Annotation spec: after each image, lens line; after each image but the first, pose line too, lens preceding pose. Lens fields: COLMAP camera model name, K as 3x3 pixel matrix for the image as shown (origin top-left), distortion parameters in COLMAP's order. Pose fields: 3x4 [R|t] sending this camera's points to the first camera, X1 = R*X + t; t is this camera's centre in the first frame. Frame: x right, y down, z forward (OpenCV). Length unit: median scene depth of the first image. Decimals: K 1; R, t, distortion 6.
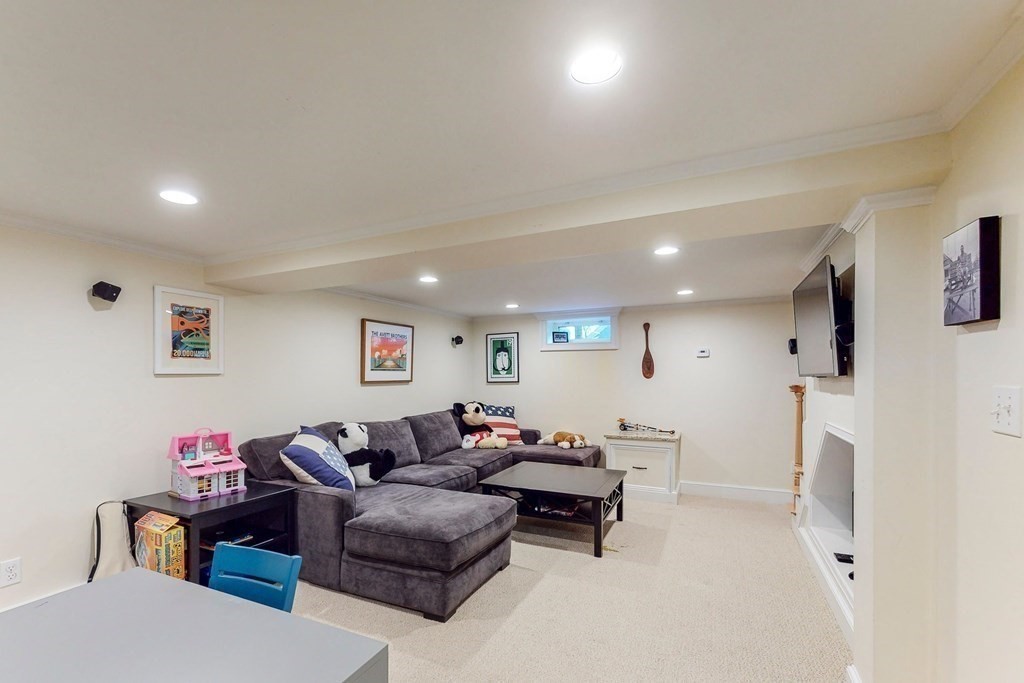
lens RADIAL K [[468.4, 0, 501.0], [0, 468.4, 375.9], [0, 0, 1]] dist [0.002079, 0.000264]
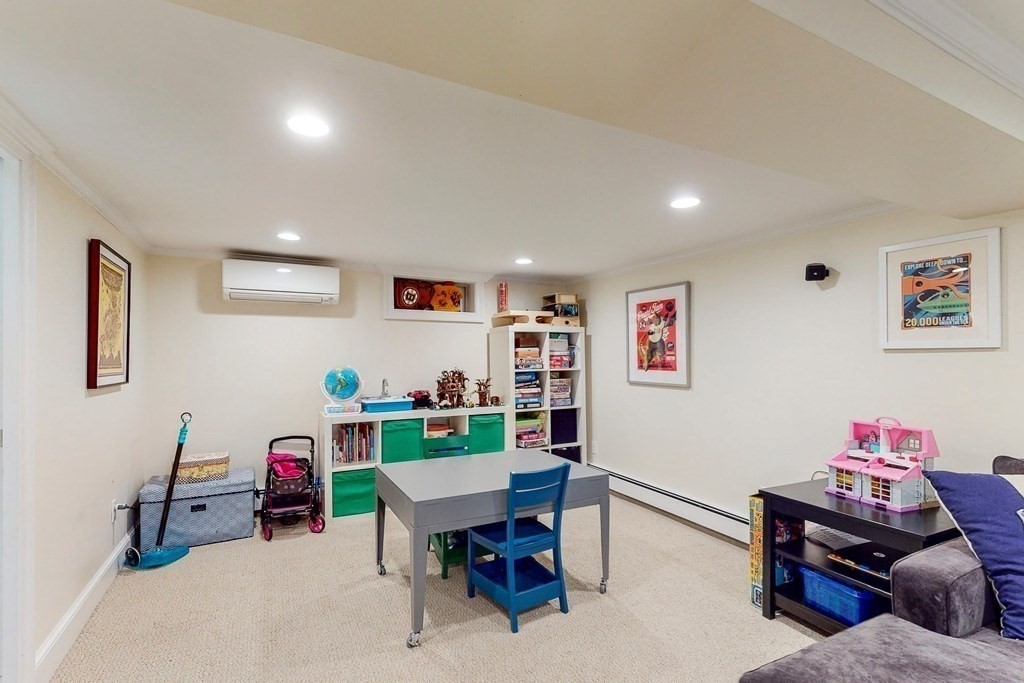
lens RADIAL K [[468.4, 0, 512.7], [0, 468.4, 351.7], [0, 0, 1]] dist [0.002079, 0.000264]
pose [[-0.617585, -0.012257, -0.786408, 0.336212], [-0.006087, 0.999923, -0.010804, 0.012778], [0.786480, -0.001886, -0.617612, 0.903197]]
